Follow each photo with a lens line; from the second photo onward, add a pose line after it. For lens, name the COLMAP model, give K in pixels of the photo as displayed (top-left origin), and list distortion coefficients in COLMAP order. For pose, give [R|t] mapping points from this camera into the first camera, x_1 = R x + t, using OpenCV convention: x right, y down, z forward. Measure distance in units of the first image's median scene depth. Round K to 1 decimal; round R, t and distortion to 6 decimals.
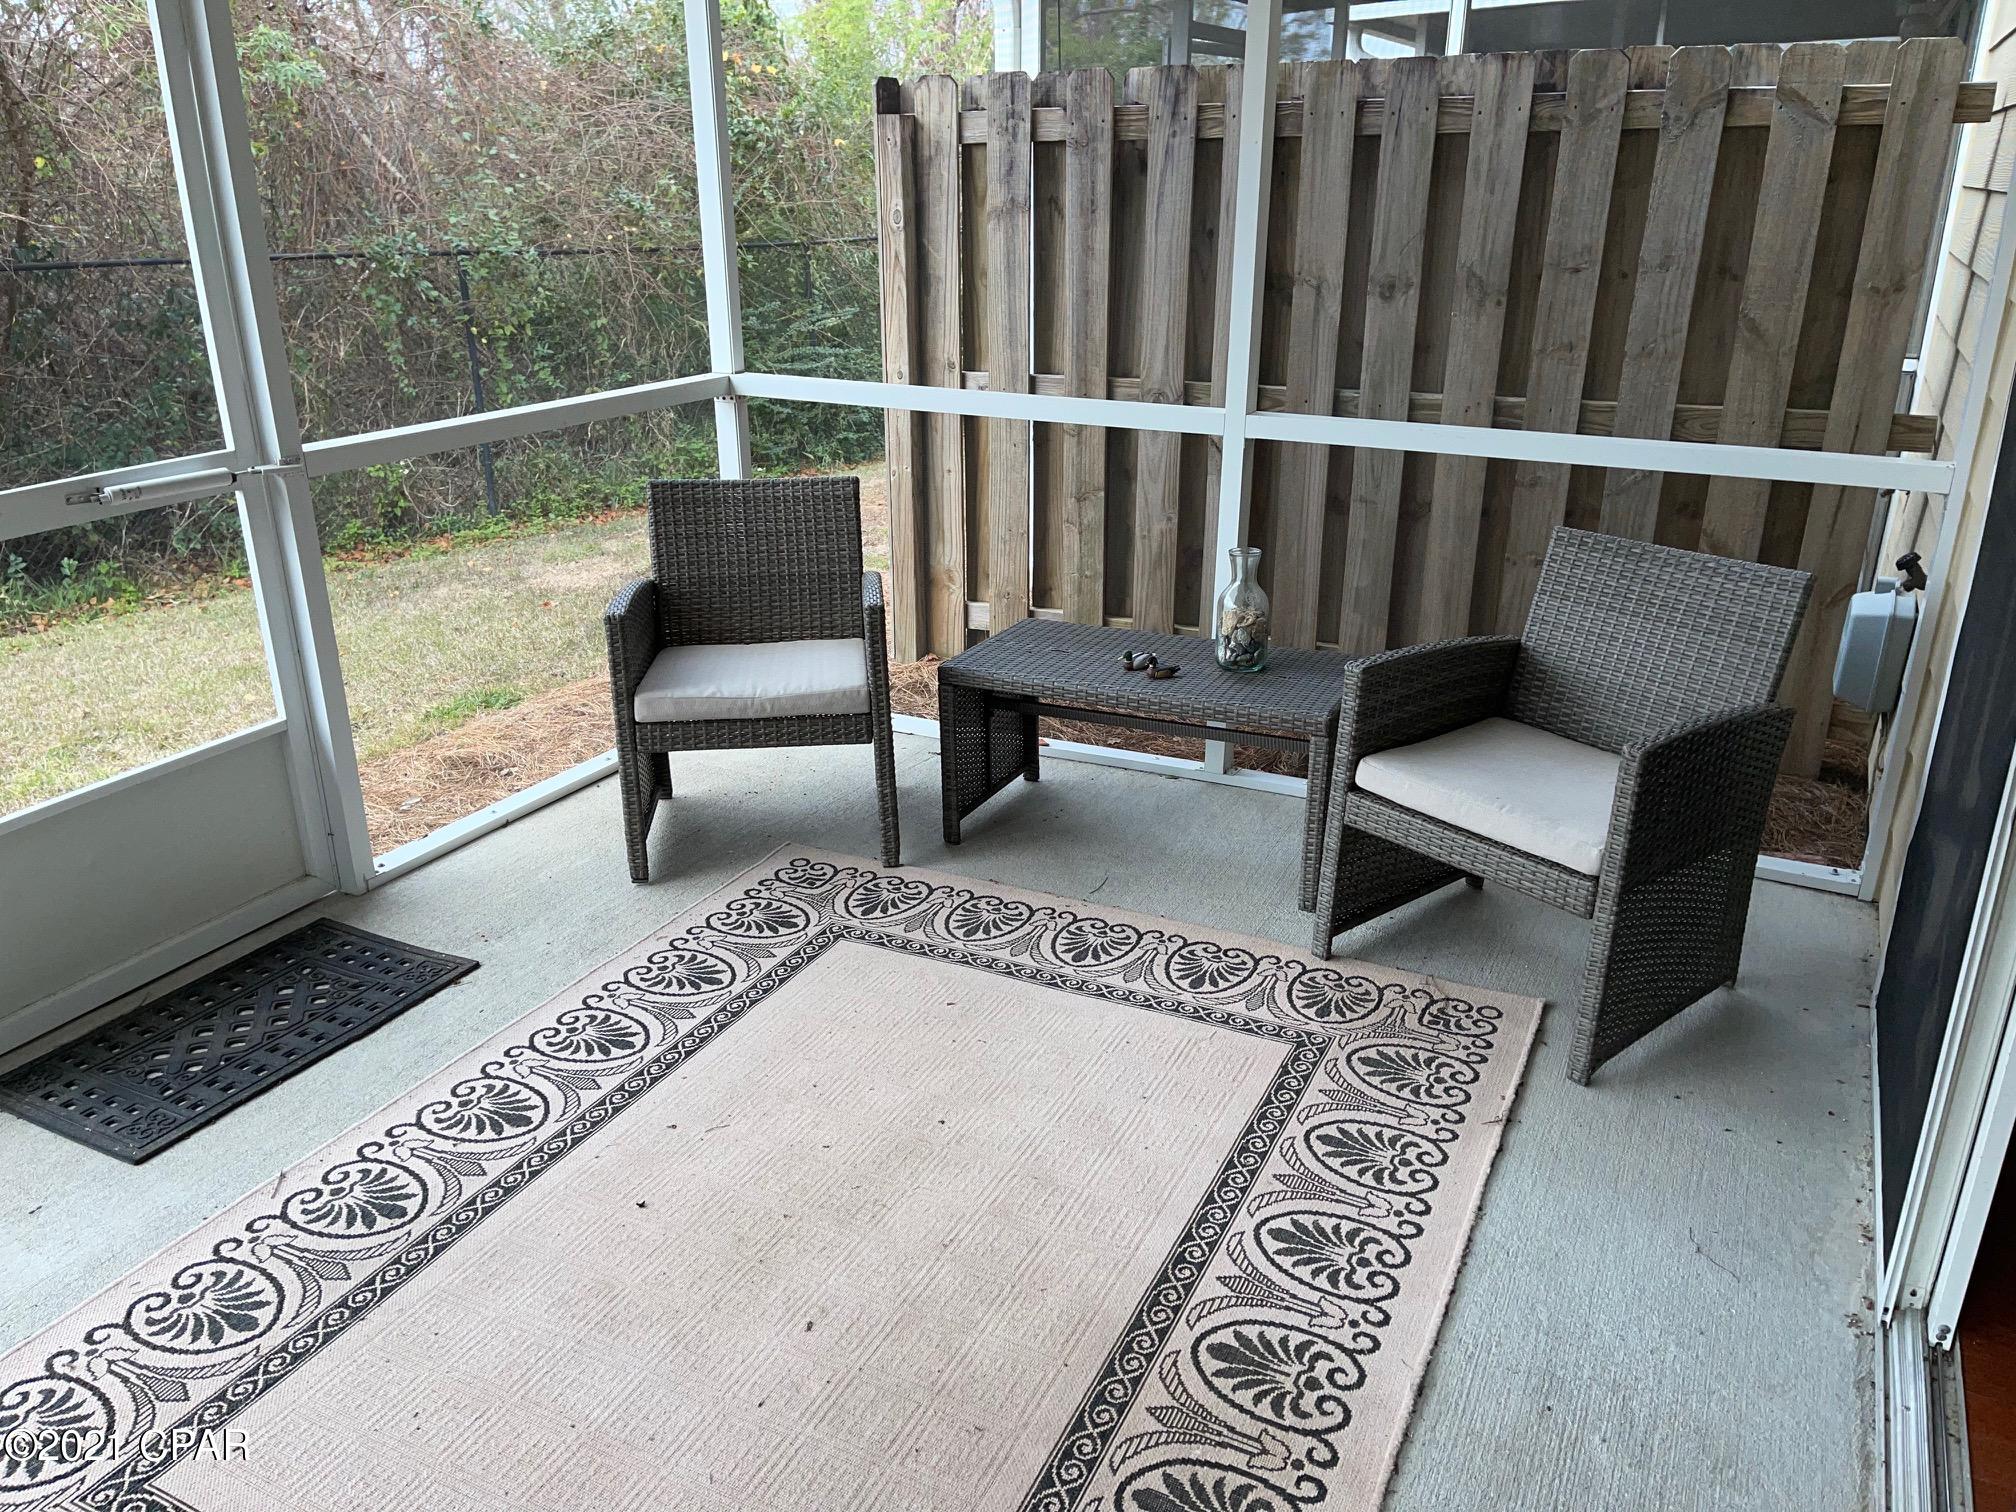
lens RADIAL K [[1518.2, 0, 1001.5], [0, 1518.2, 766.9], [0, 0, 1]] dist [0.069833, -0.088819]
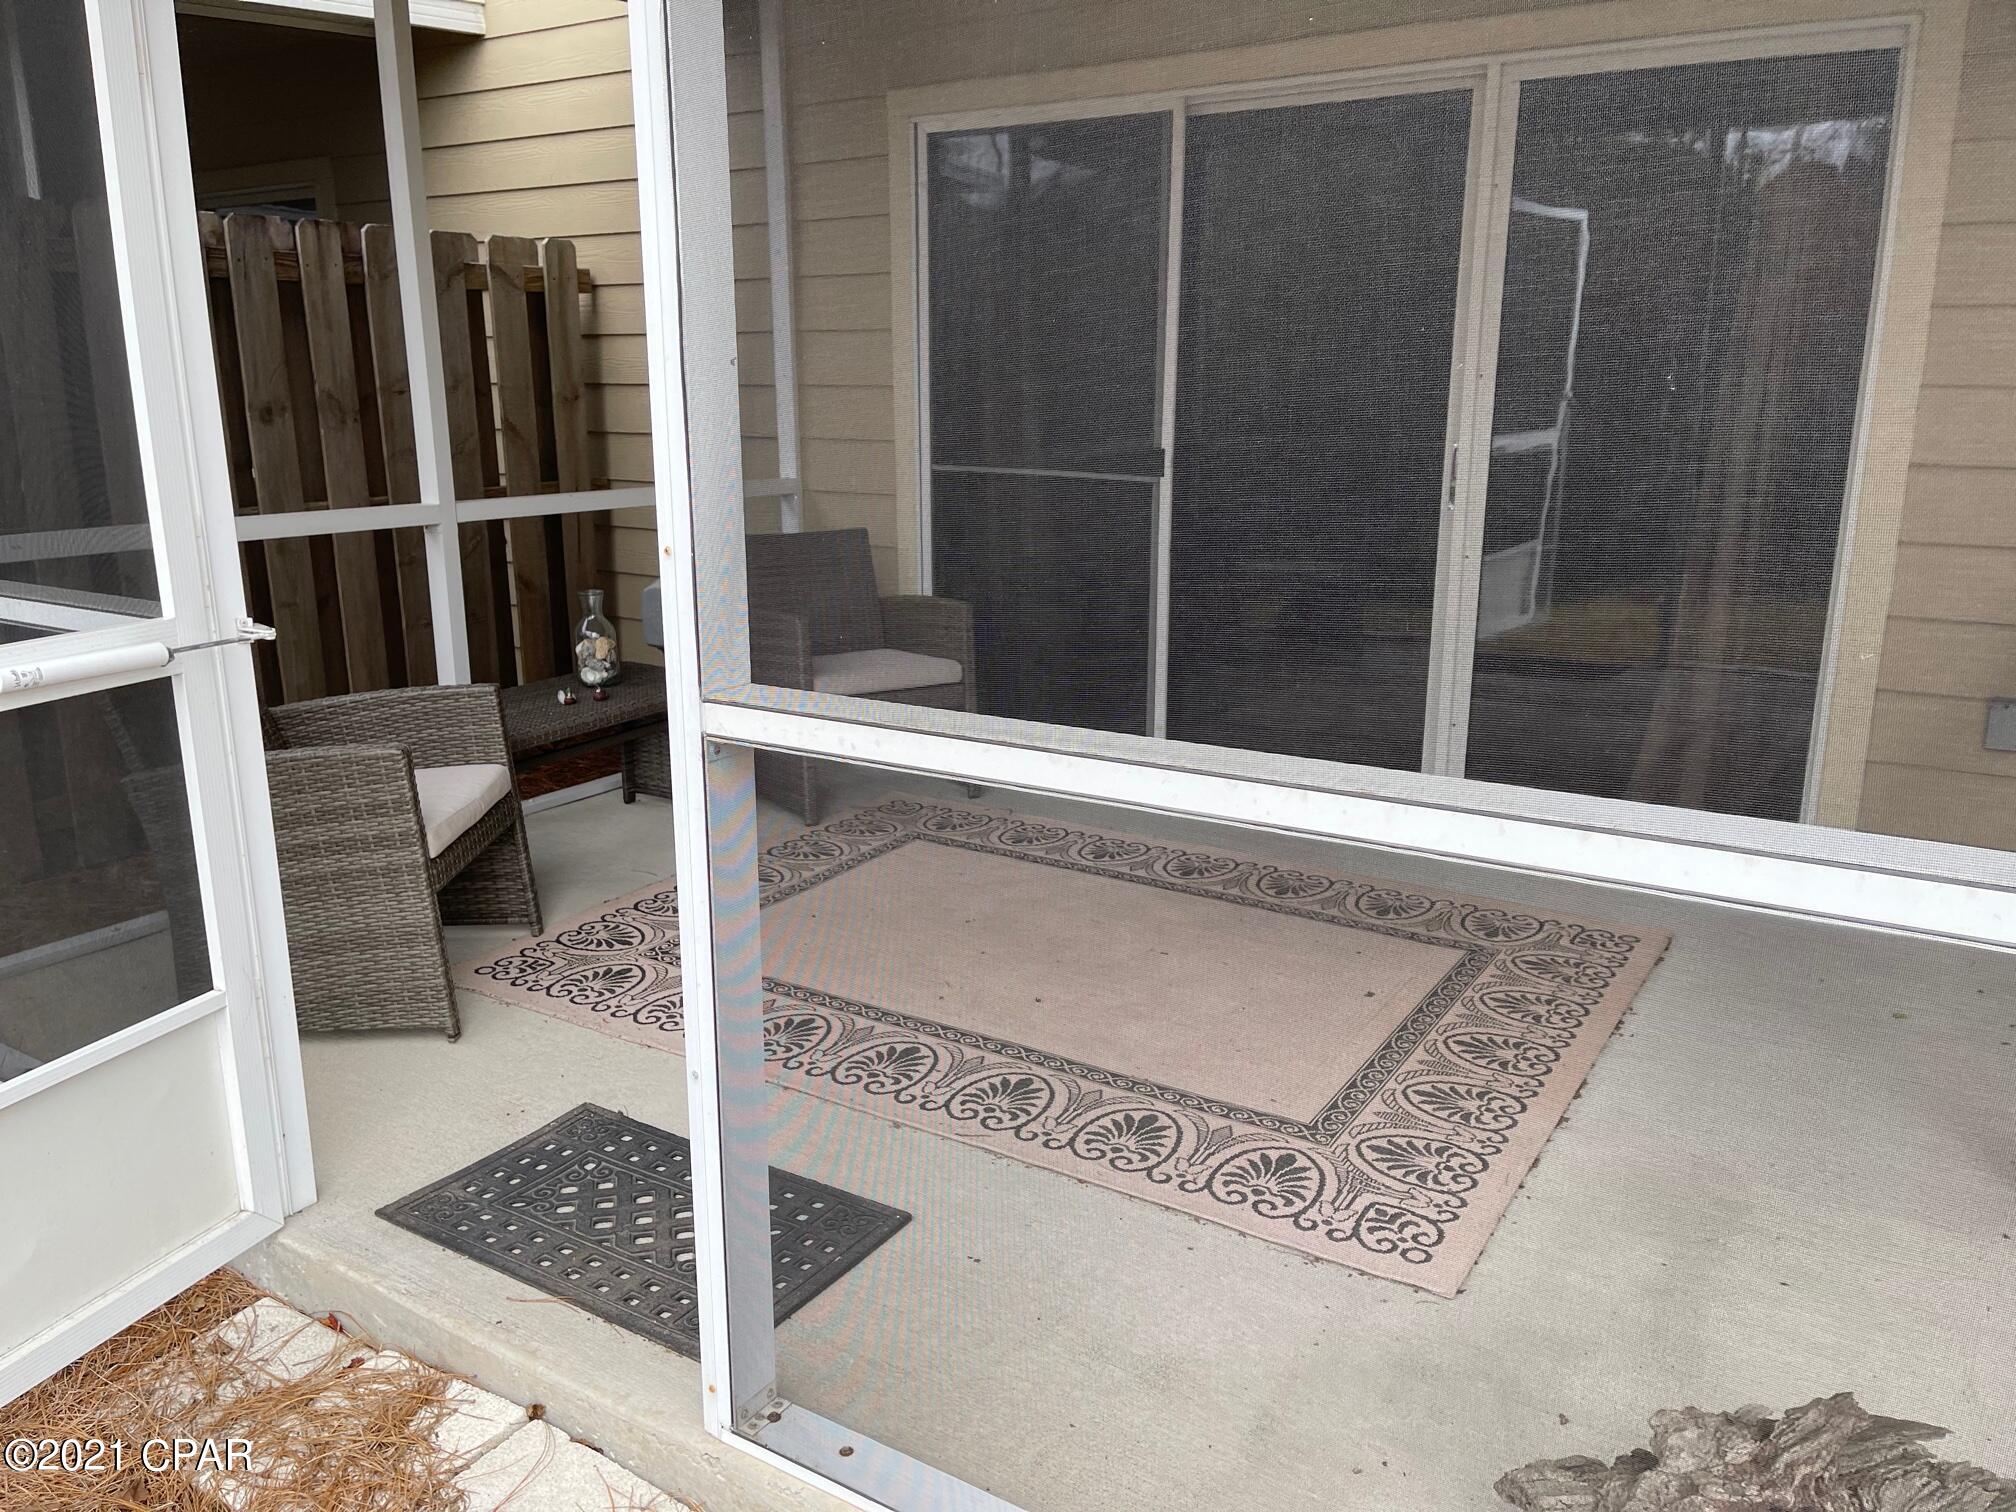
lens RADIAL K [[1518.2, 0, 1001.5], [0, 1518.2, 766.9], [0, 0, 1]] dist [0.069833, -0.088819]
pose [[0.095504, -0.255271, 0.962141, -1.169941], [0.346572, 0.914613, 0.208259, -0.169997], [-0.933149, 0.313561, 0.175818, 0.531476]]
